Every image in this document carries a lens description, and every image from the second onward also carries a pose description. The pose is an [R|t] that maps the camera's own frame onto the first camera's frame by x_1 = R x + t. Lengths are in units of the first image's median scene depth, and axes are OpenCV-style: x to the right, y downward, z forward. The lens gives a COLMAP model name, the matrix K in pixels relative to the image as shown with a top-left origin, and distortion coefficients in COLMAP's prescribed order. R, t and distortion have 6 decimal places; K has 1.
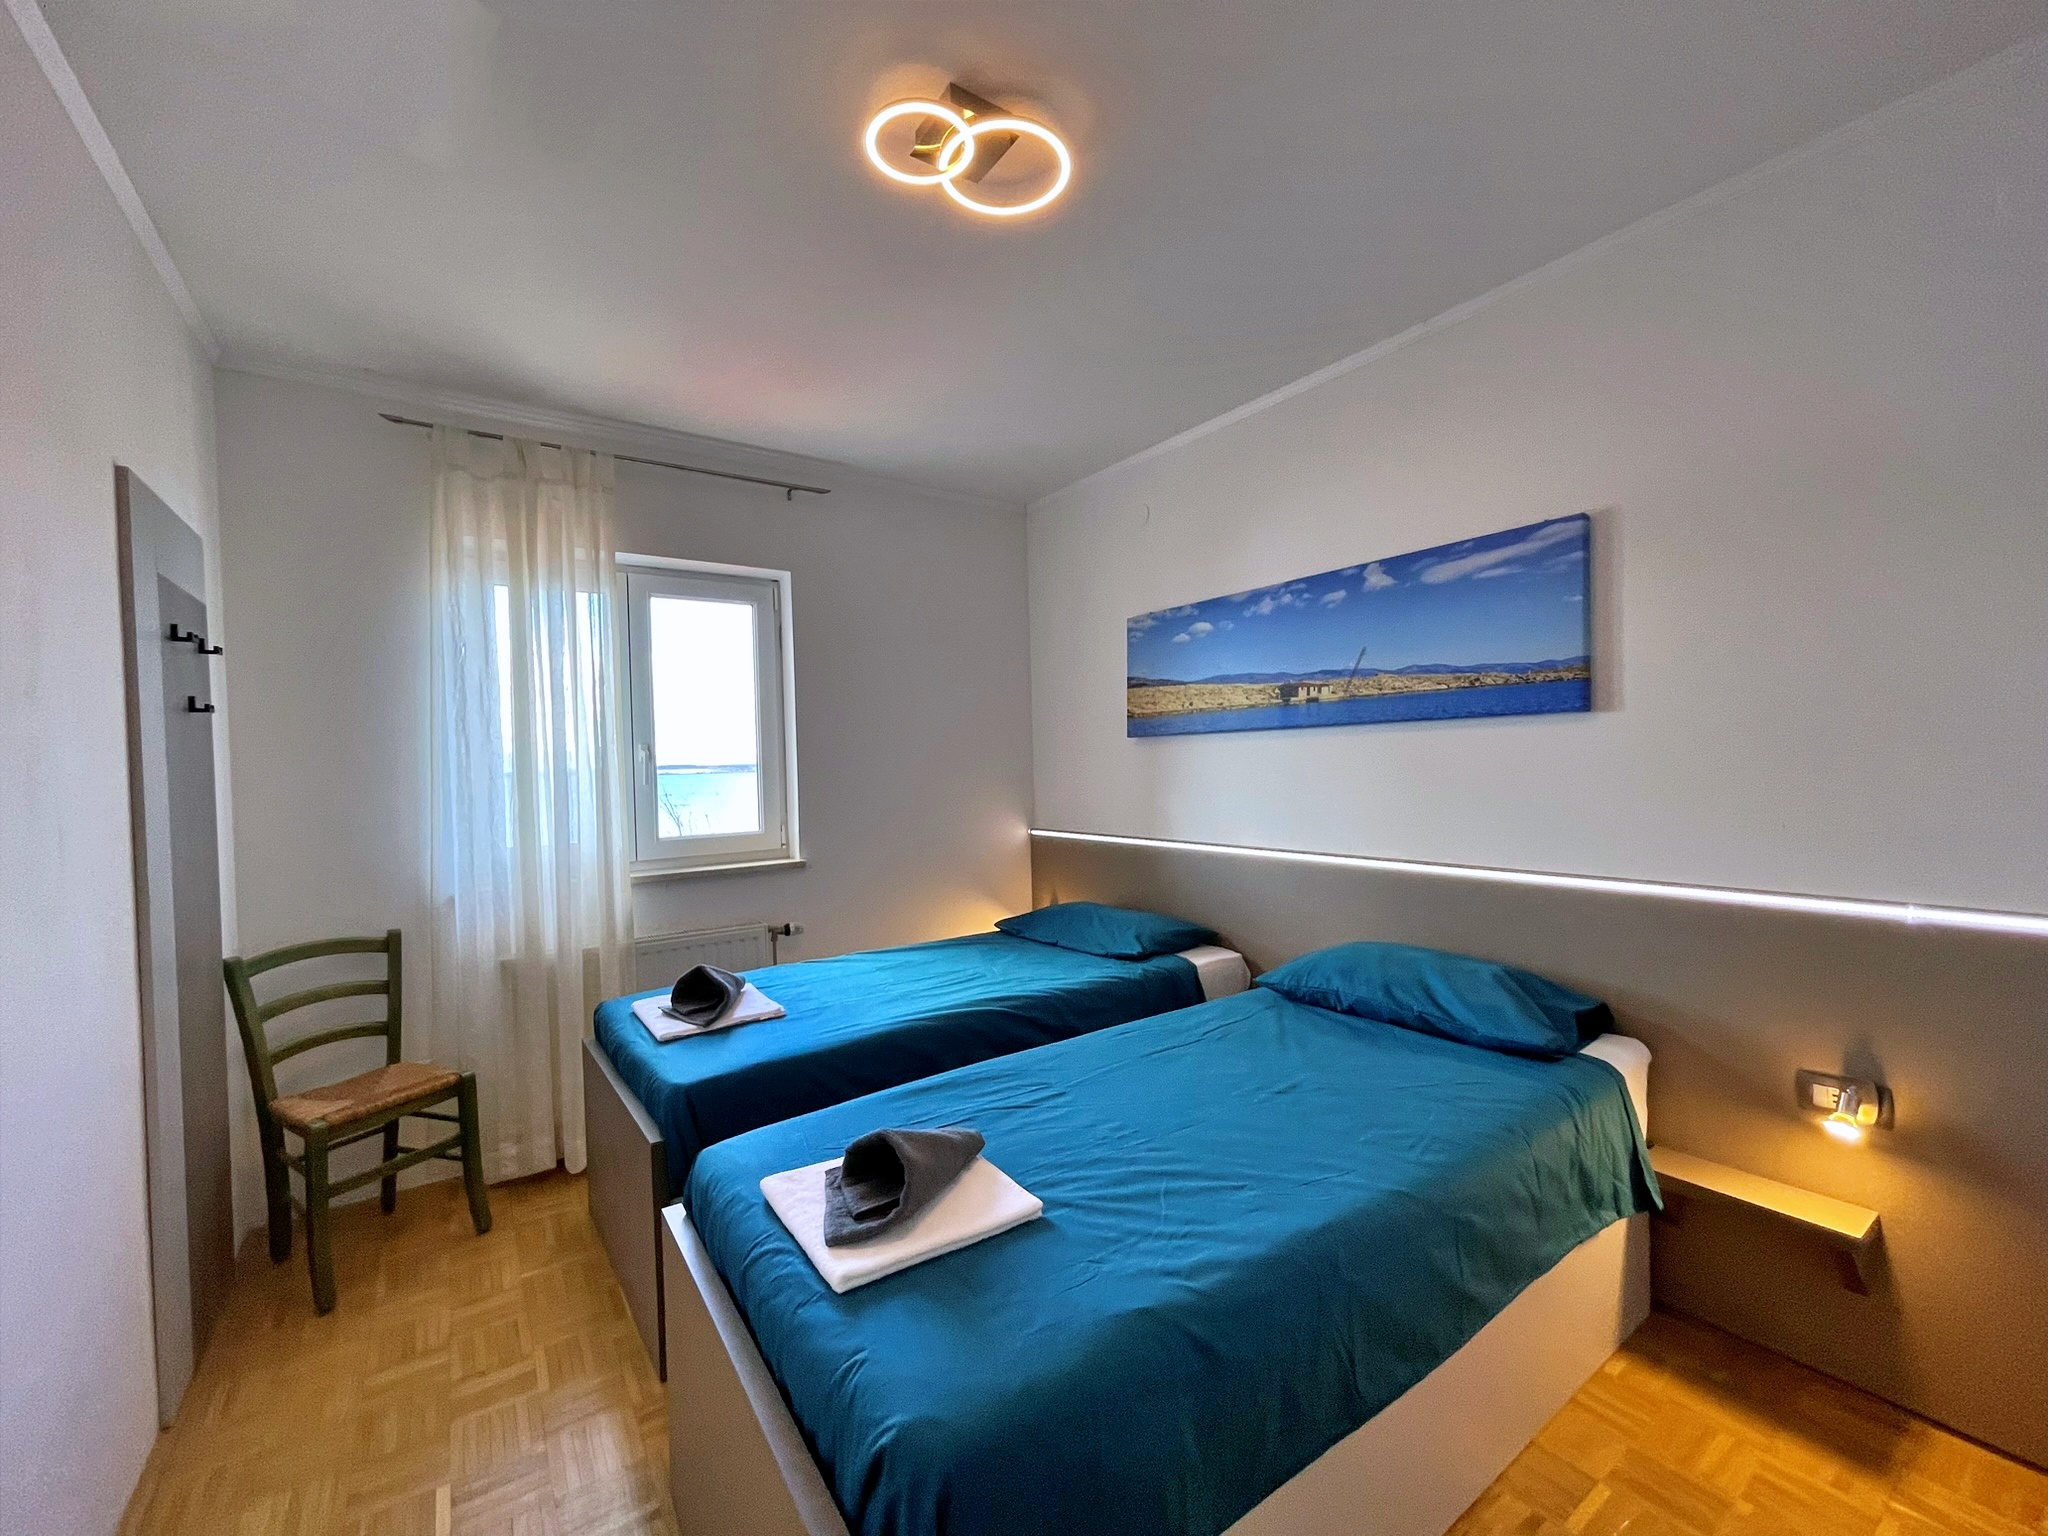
lens RADIAL K [[836.5, 0, 1014.3], [0, 836.5, 781.0], [0, 0, 1]] dist [0.001091, -0.000995]
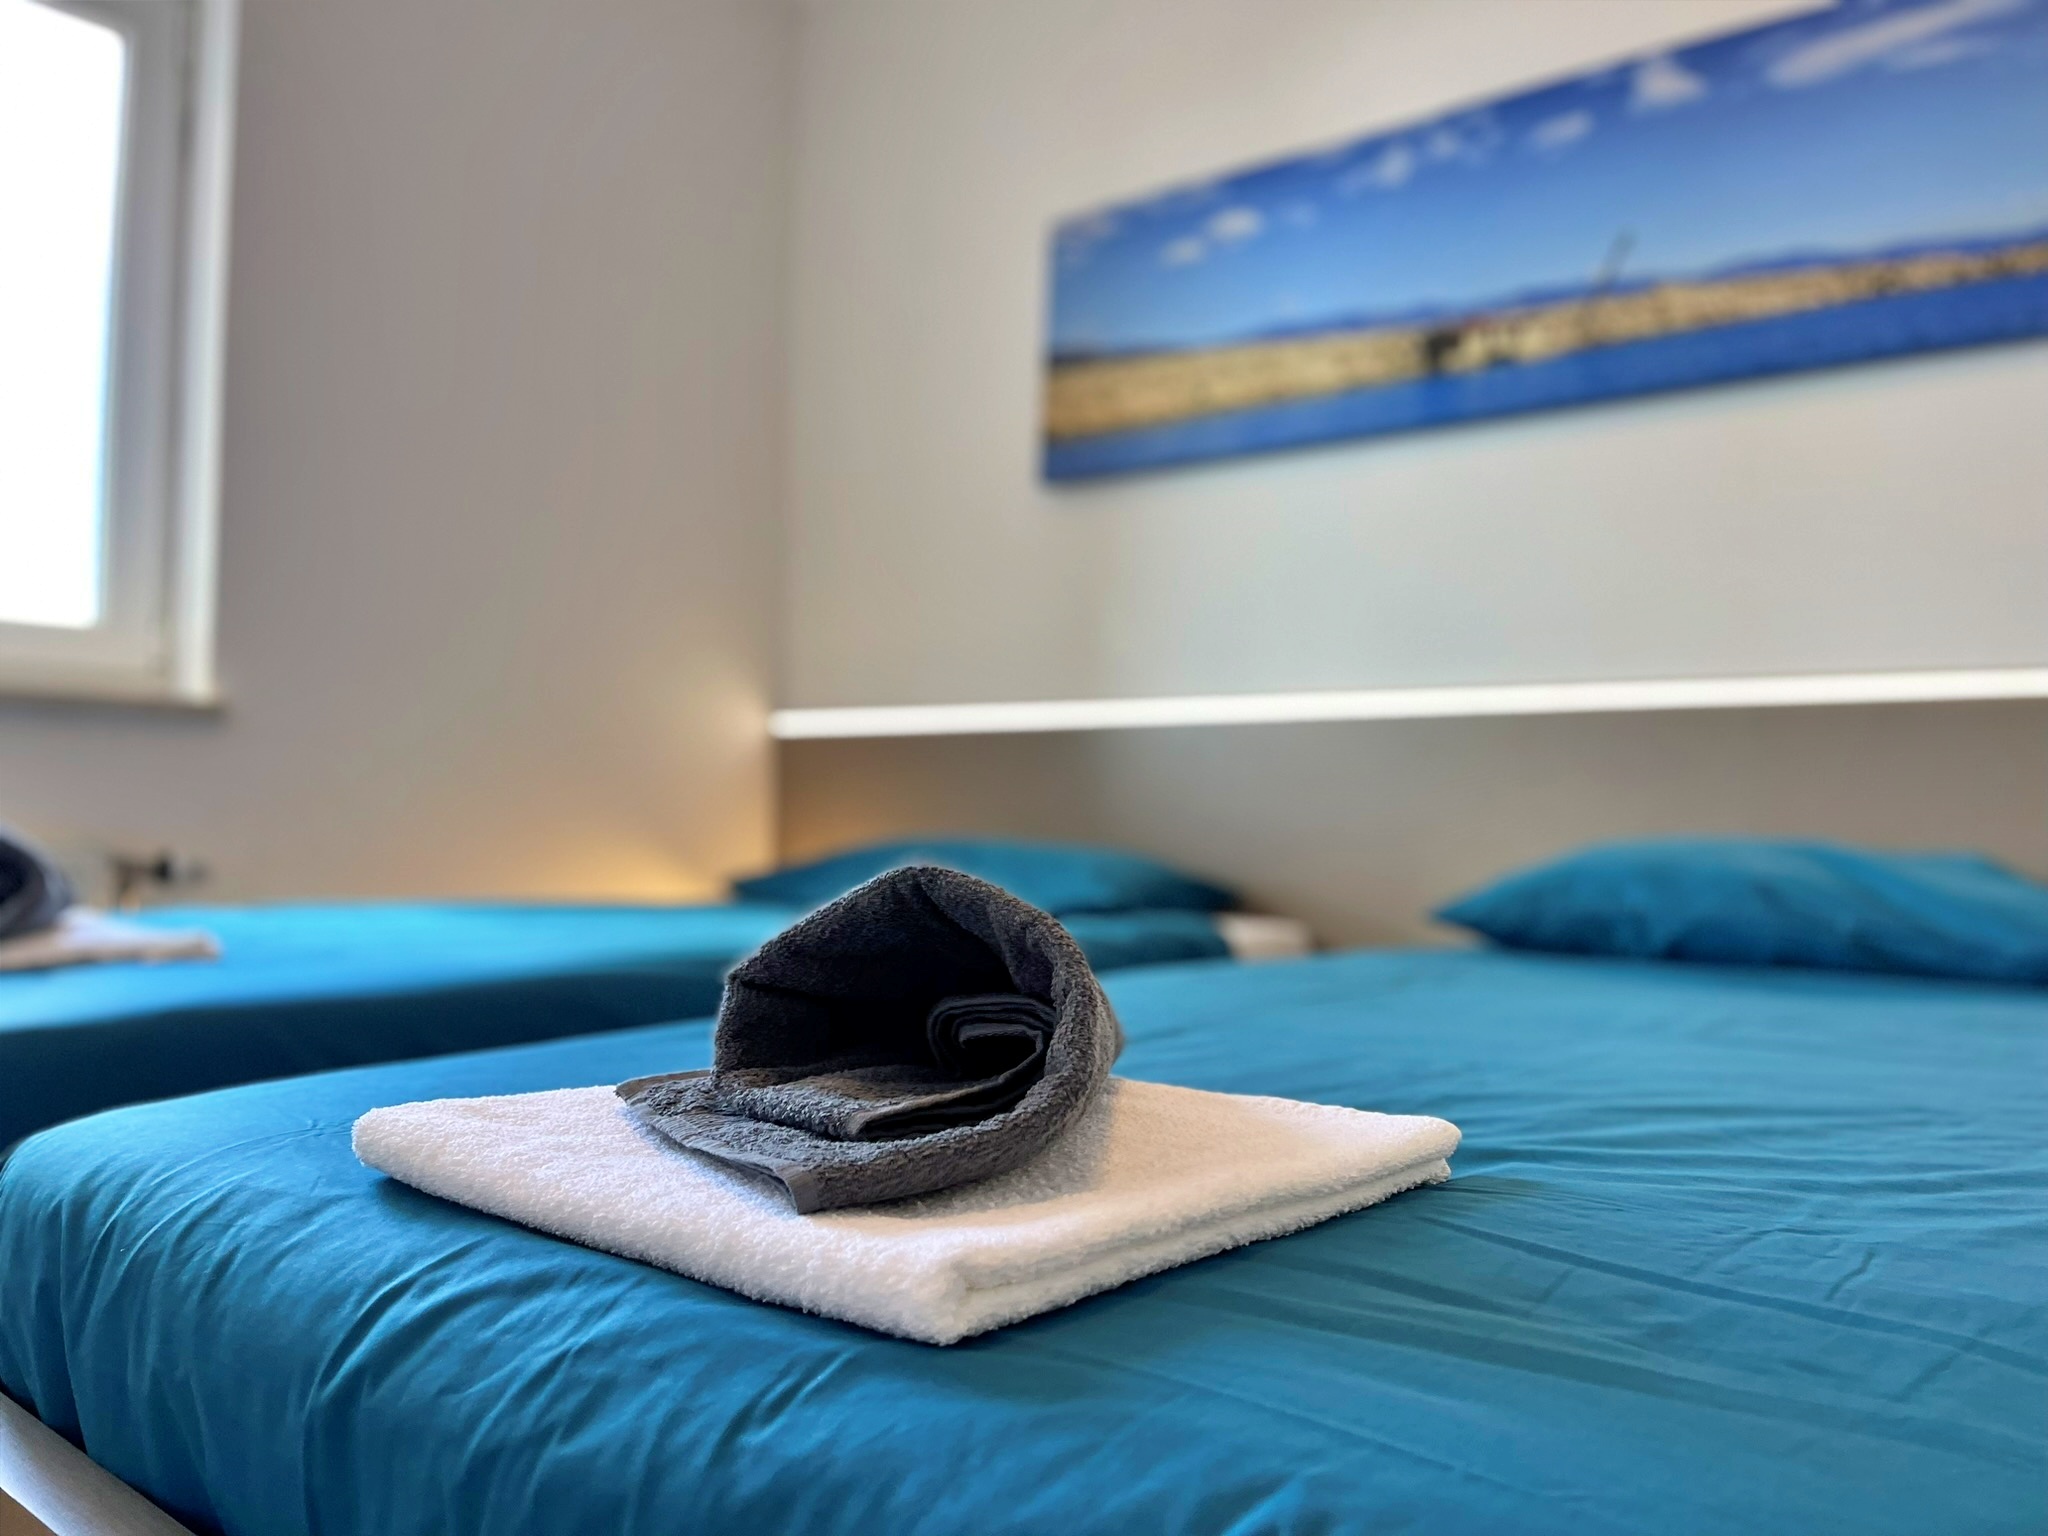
lens RADIAL K [[1604.9, 0, 1030.3], [0, 1604.9, 759.7], [0, 0, 1]] dist [0.020526, -0.018275]
pose [[0.958481, 0.060109, 0.278750, -0.126742], [-0.041399, 0.996506, -0.072533, 0.201254], [-0.282136, 0.057981, 0.957621, 0.241629]]
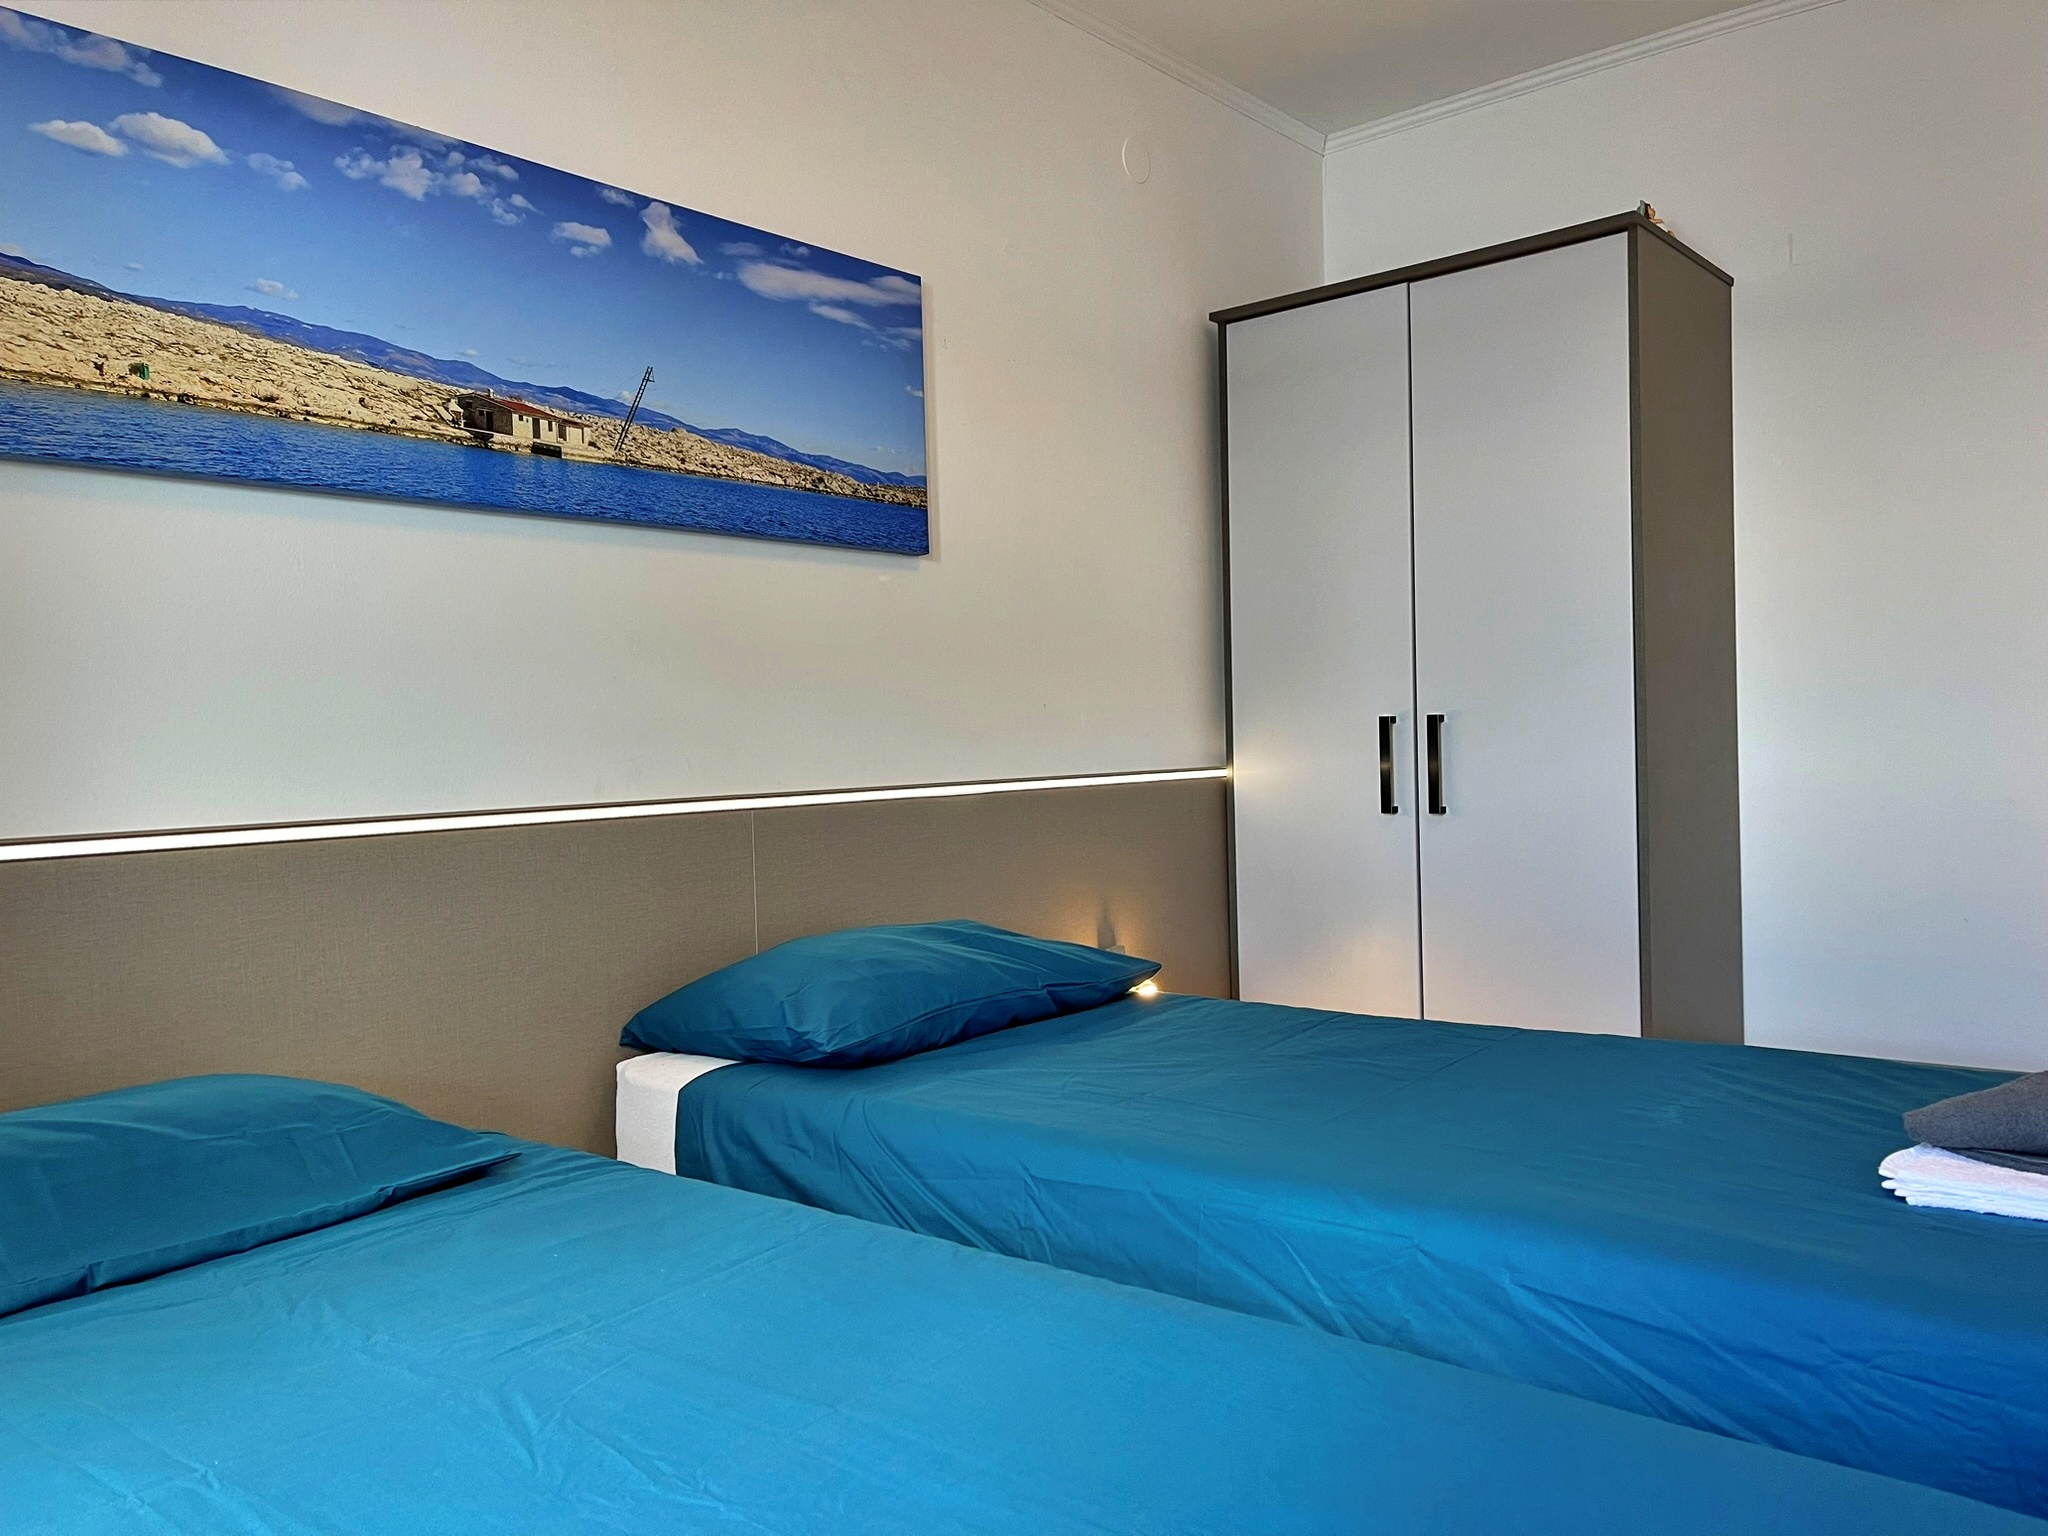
lens RADIAL K [[1577.1, 0, 1016.9], [0, 1577.1, 755.6], [0, 0, 1]] dist [0.064318, -0.048001]
pose [[-0.247502, 0.022655, 0.968623, -0.502207], [0.054140, 0.998488, -0.009520, 0.082822], [-0.967374, 0.050085, -0.248354, 0.988905]]
